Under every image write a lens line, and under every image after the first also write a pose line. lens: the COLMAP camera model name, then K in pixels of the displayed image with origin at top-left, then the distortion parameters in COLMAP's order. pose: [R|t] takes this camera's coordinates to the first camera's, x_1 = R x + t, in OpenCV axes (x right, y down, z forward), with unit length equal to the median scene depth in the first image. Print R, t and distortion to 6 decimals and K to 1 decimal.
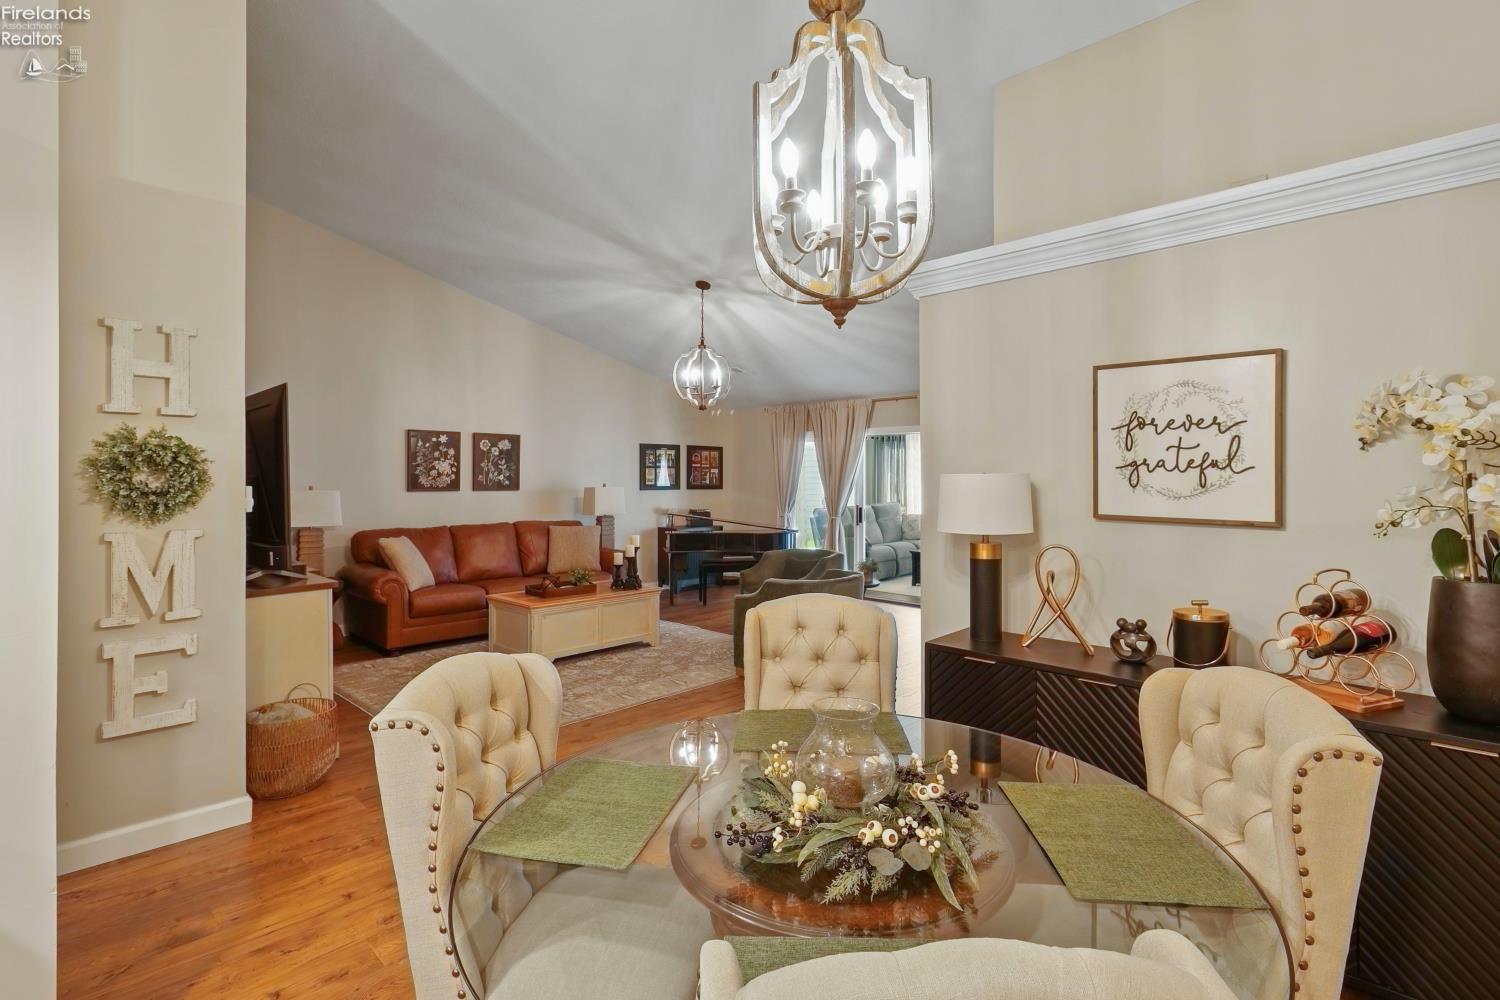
lens RADIAL K [[690.3, 0, 753.7], [0, 690.3, 472.7], [0, 0, 1]] dist [0.001956, -0.012756]
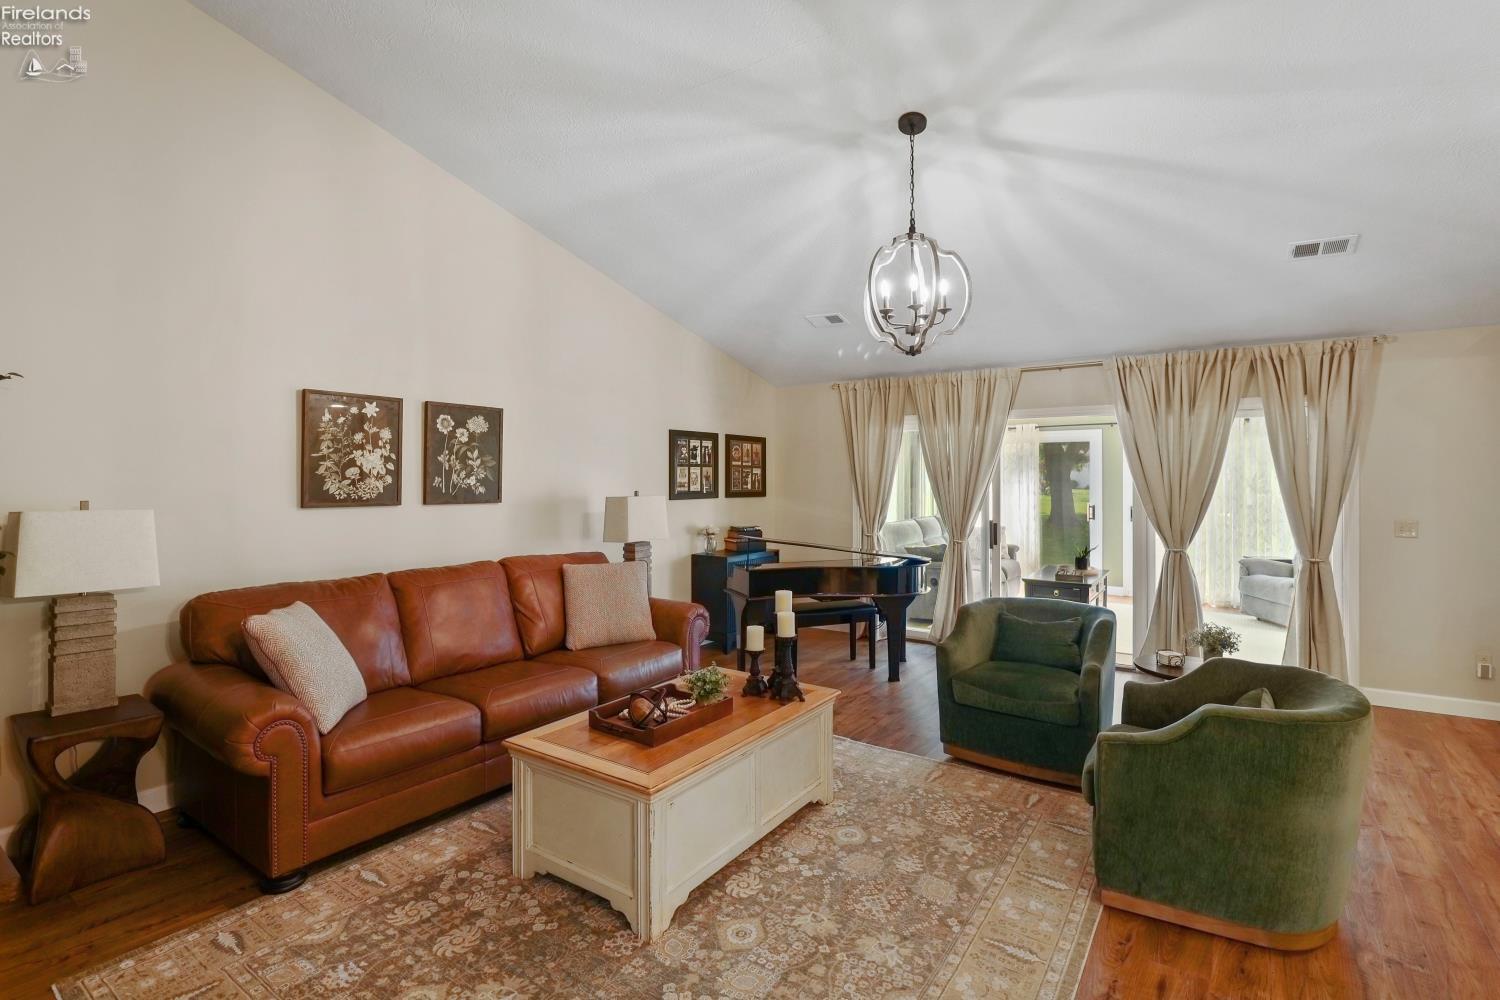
lens RADIAL K [[690.3, 0, 753.7], [0, 690.3, 472.7], [0, 0, 1]] dist [0.001956, -0.012756]
pose [[0.987460, 0.001294, 0.157864, -0.232313], [-0.000739, 0.999993, -0.003577, 0.001956], [-0.157868, 0.003416, 0.987454, 0.407046]]
